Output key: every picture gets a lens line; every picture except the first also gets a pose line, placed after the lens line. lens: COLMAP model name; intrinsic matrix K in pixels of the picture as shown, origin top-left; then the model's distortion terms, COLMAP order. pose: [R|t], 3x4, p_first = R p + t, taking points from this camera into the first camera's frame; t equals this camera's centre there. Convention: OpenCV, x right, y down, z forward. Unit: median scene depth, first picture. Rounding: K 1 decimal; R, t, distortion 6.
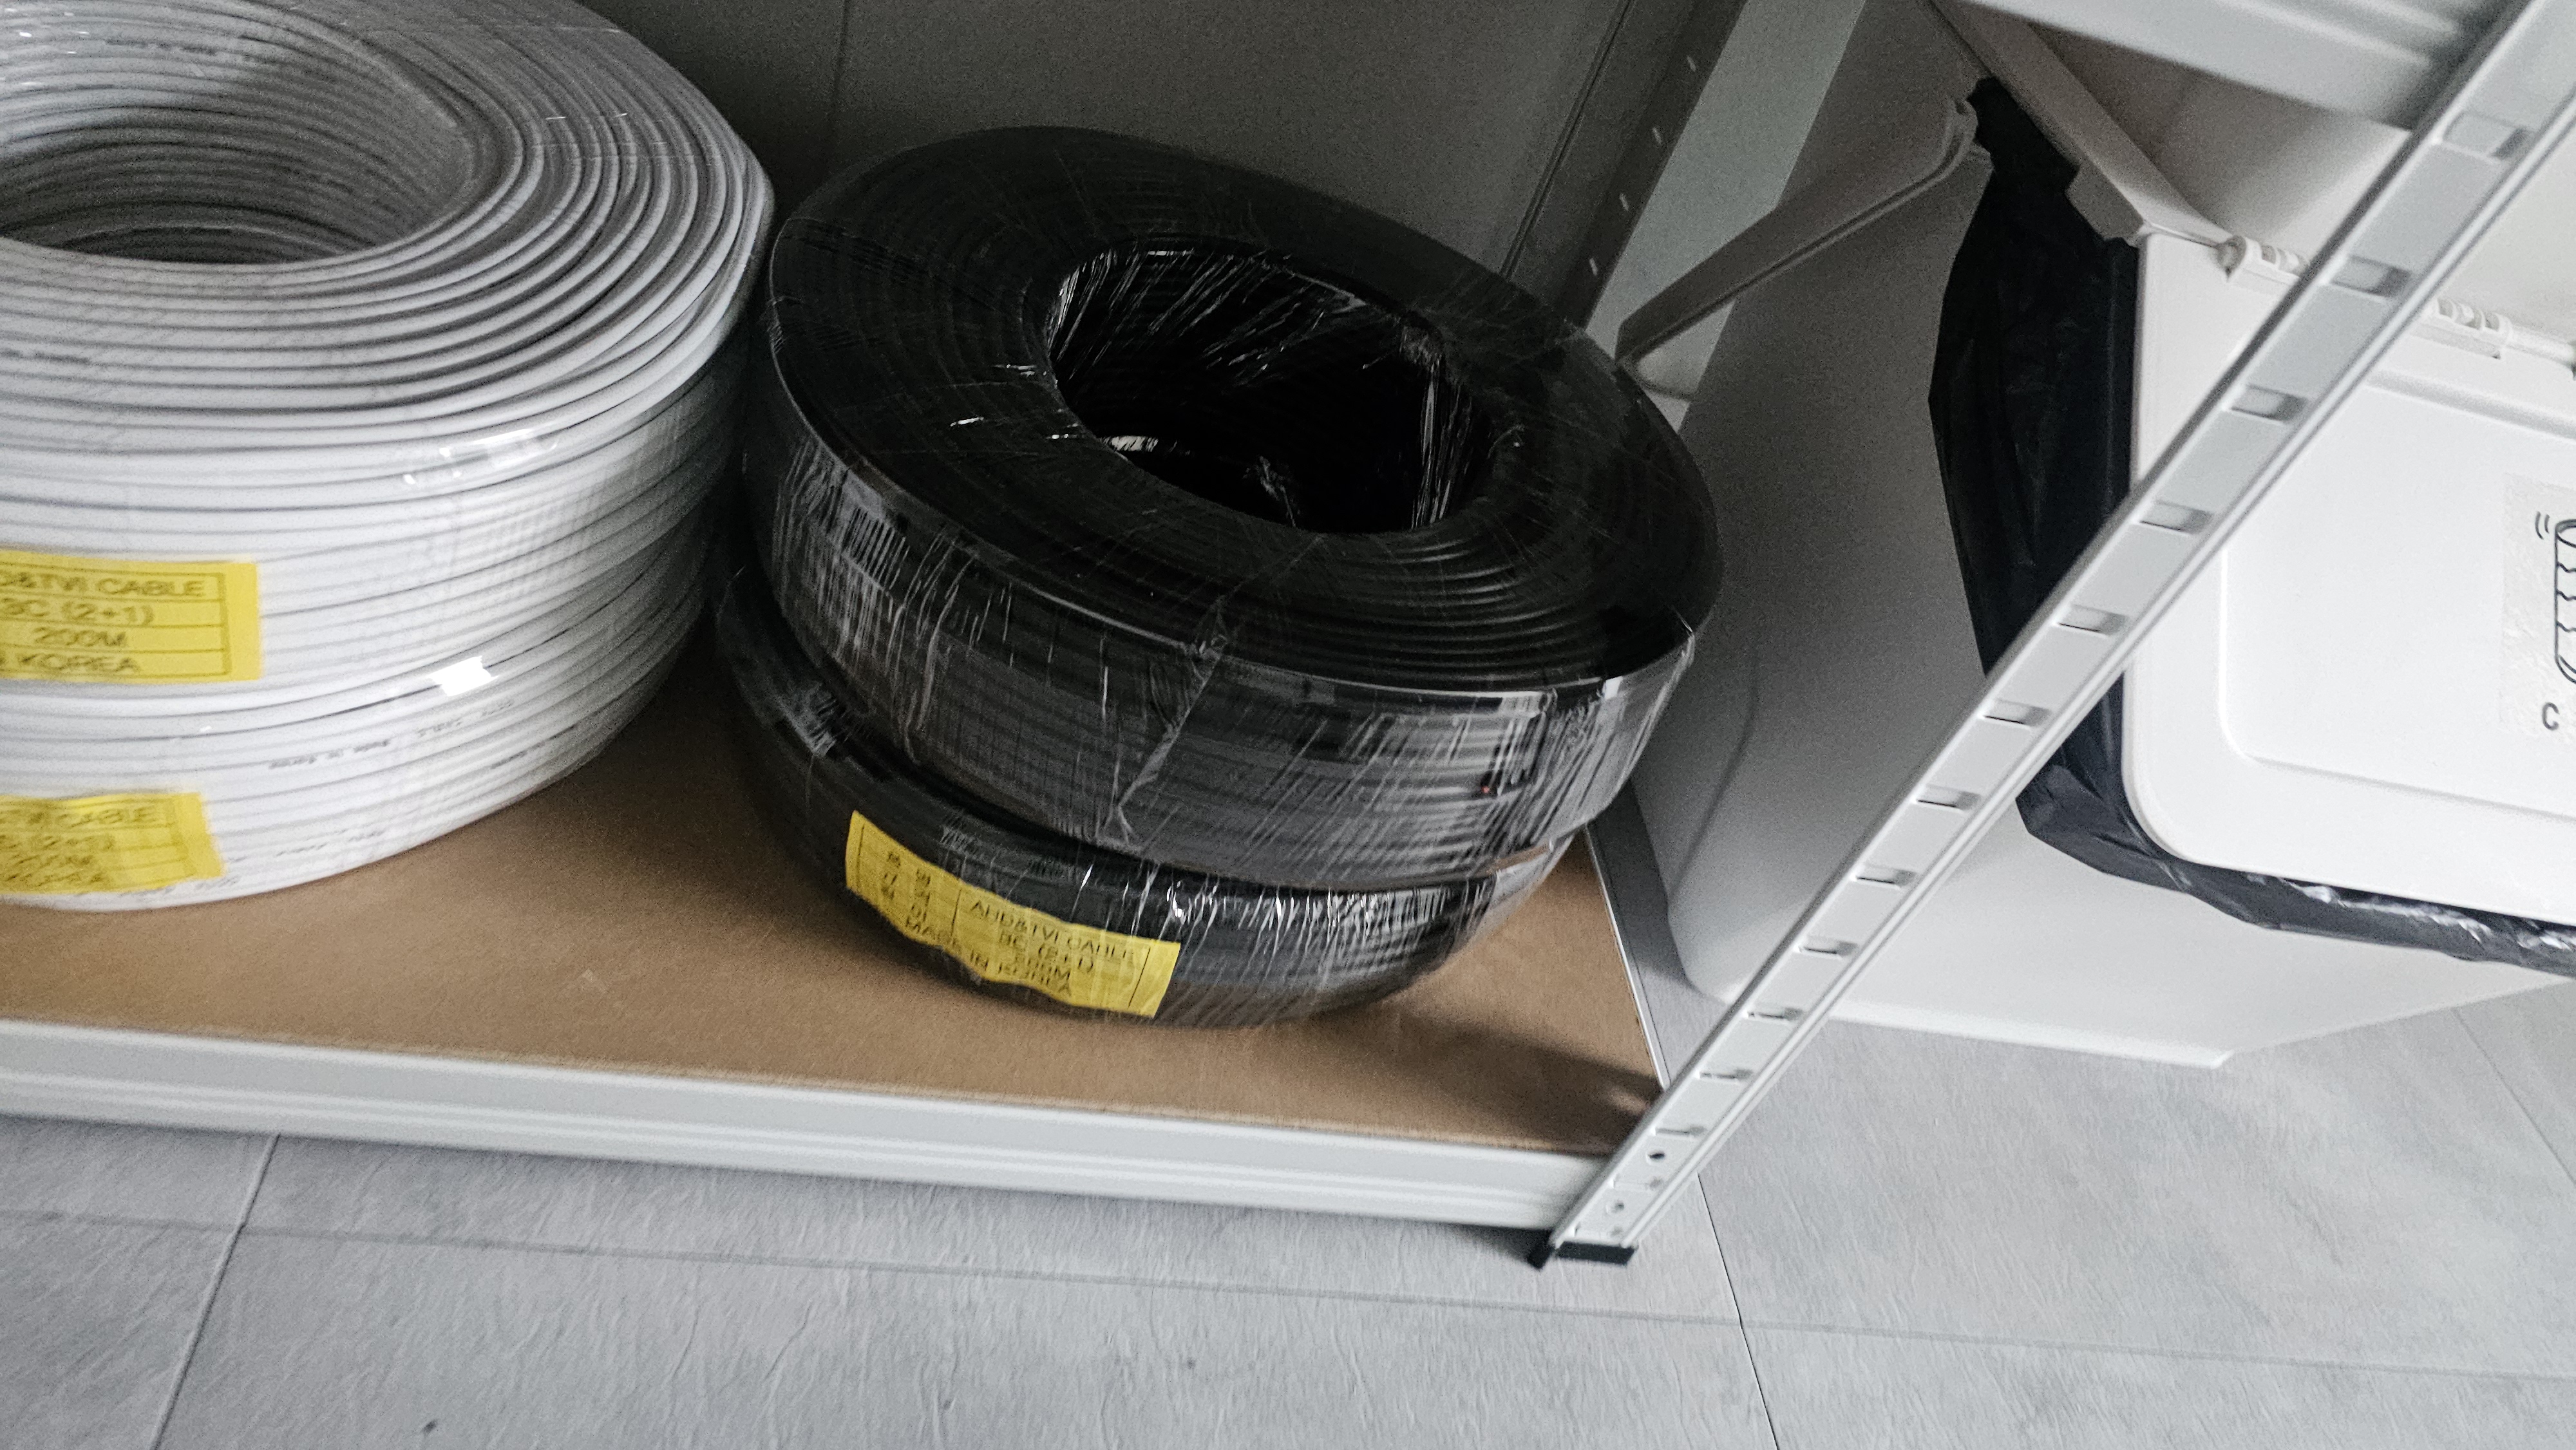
lens RADIAL K [[1648.7, 0, 1288.0], [0, 1648.7, 725.0], [0, 0, 1]] dist [0.050404, -0.051177]
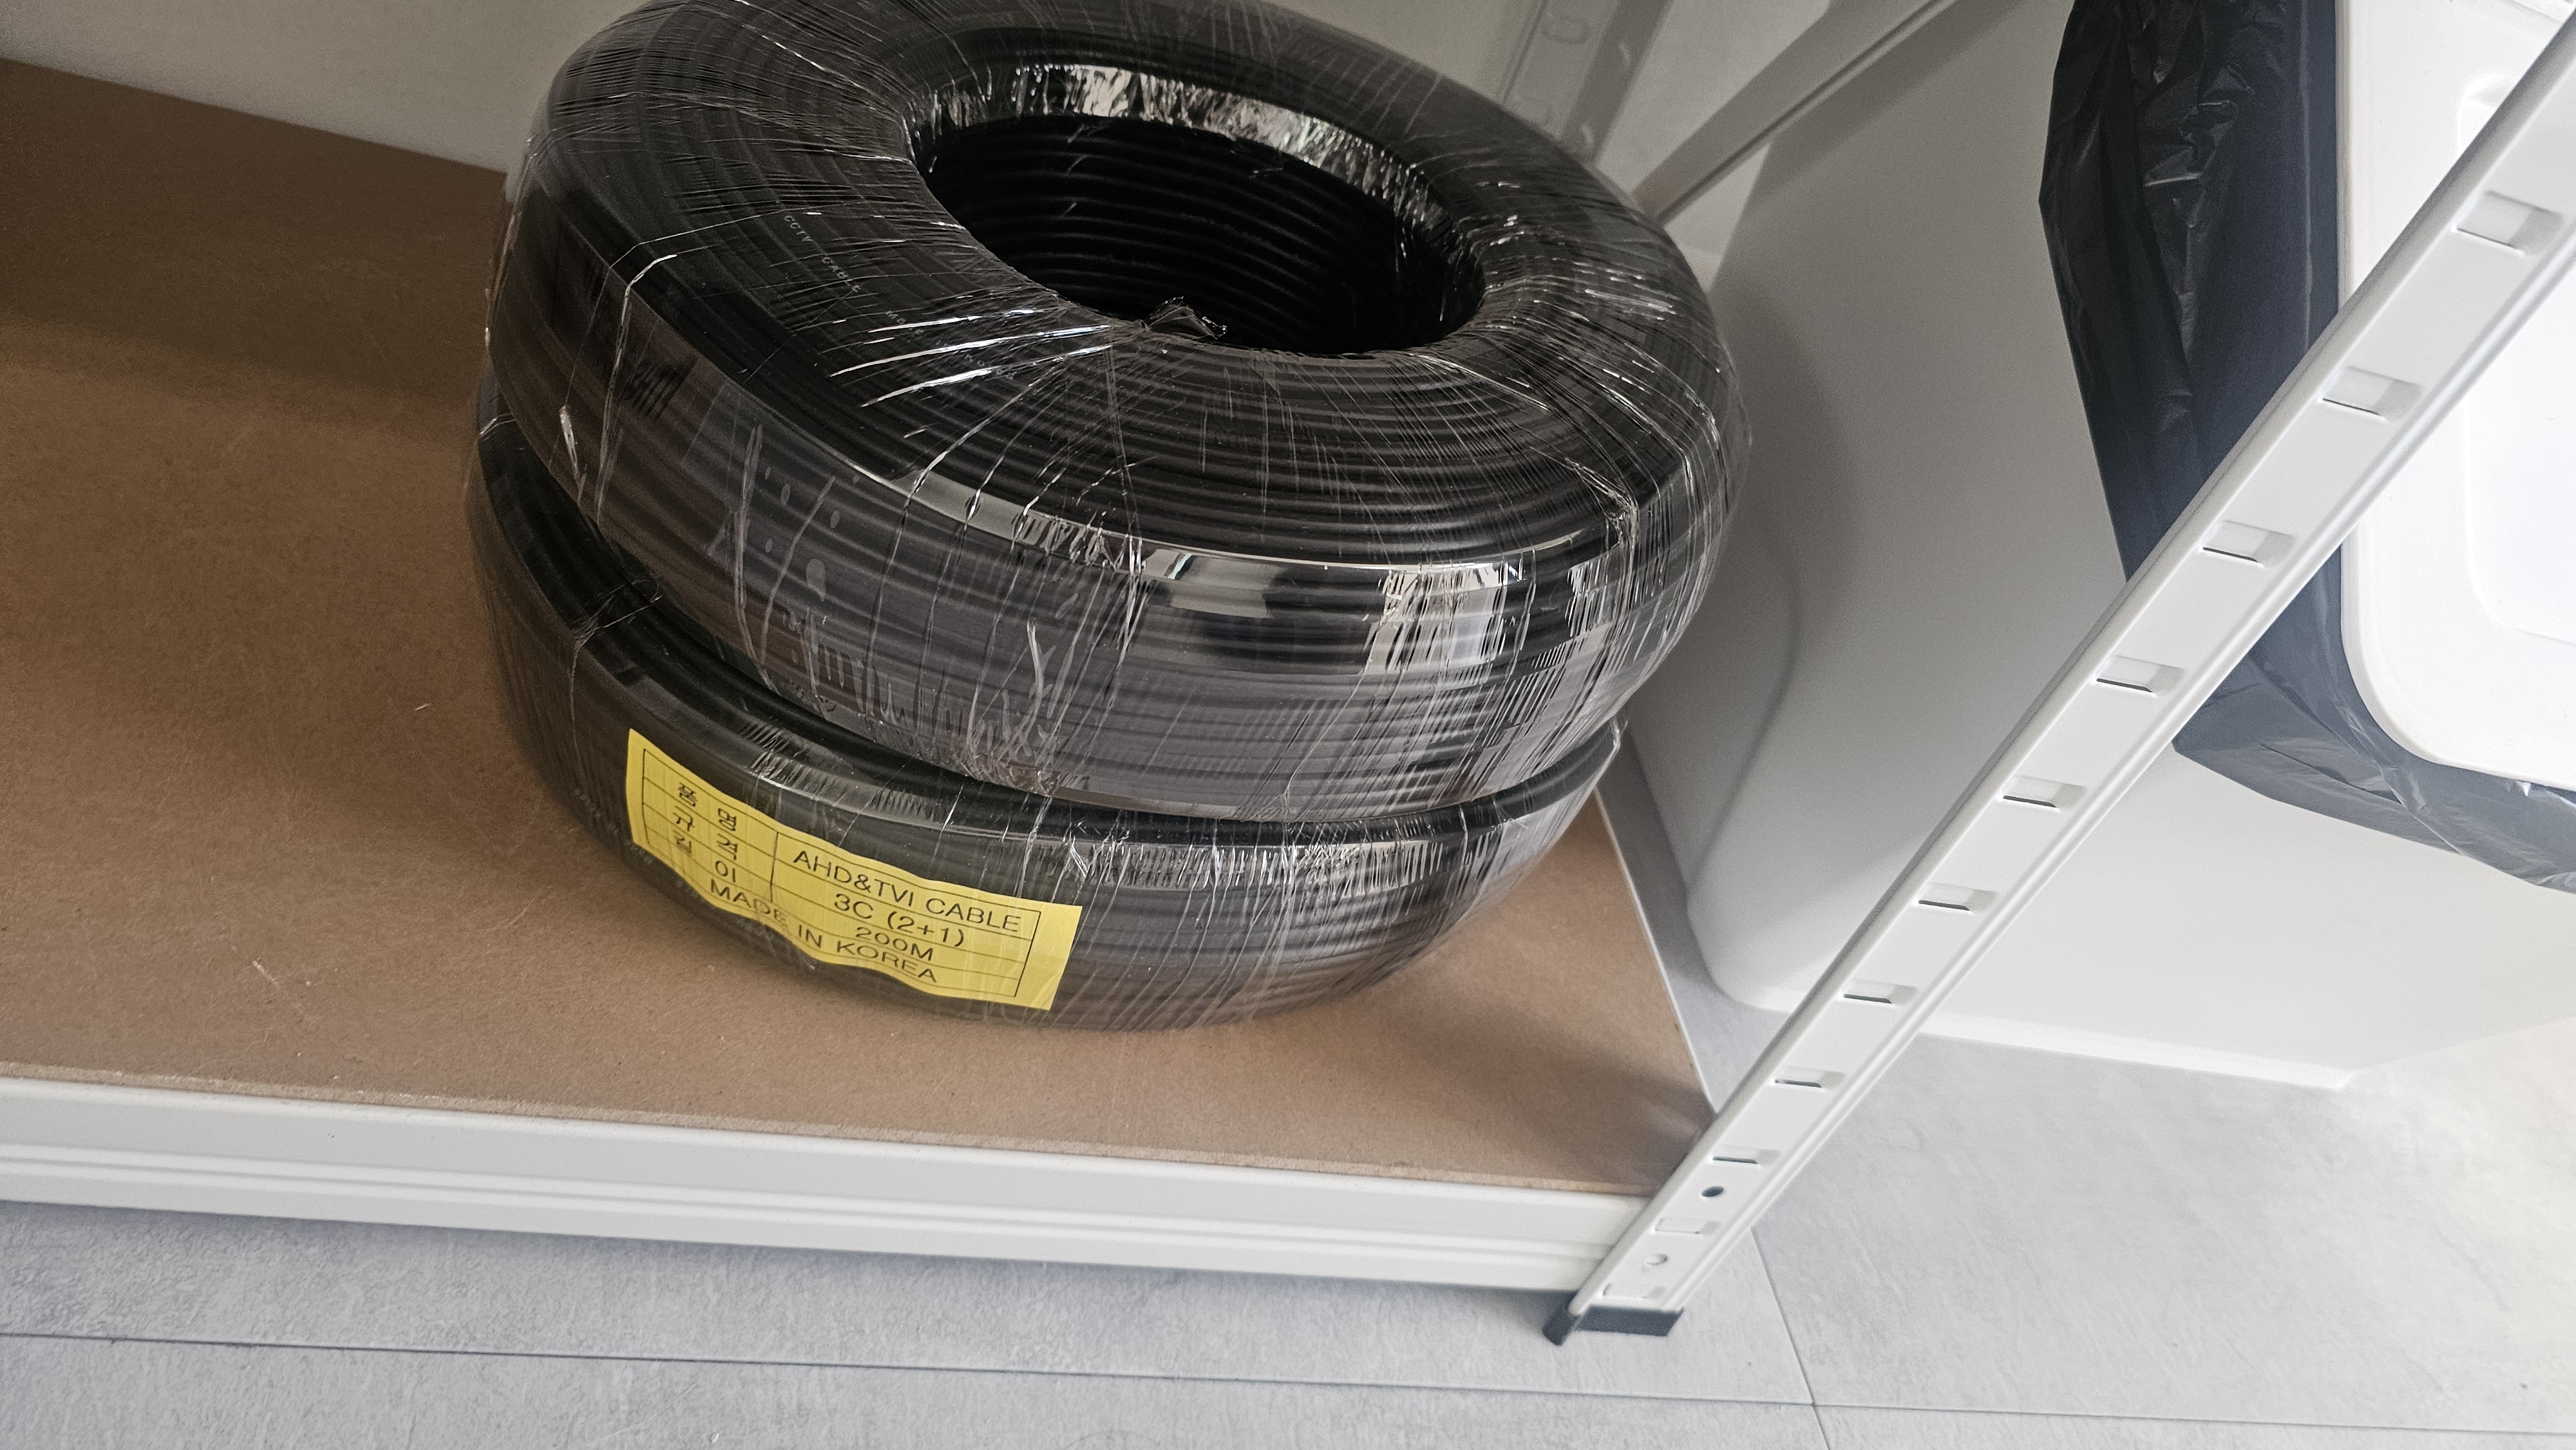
lens RADIAL K [[1648.7, 0, 1288.0], [0, 1648.7, 725.0], [0, 0, 1]] dist [0.050404, -0.051177]
pose [[0.999399, -0.007504, 0.033852, 0.001705], [0.008766, 0.999266, -0.037294, 0.075063], [-0.033547, 0.037568, 0.998731, 0.244927]]
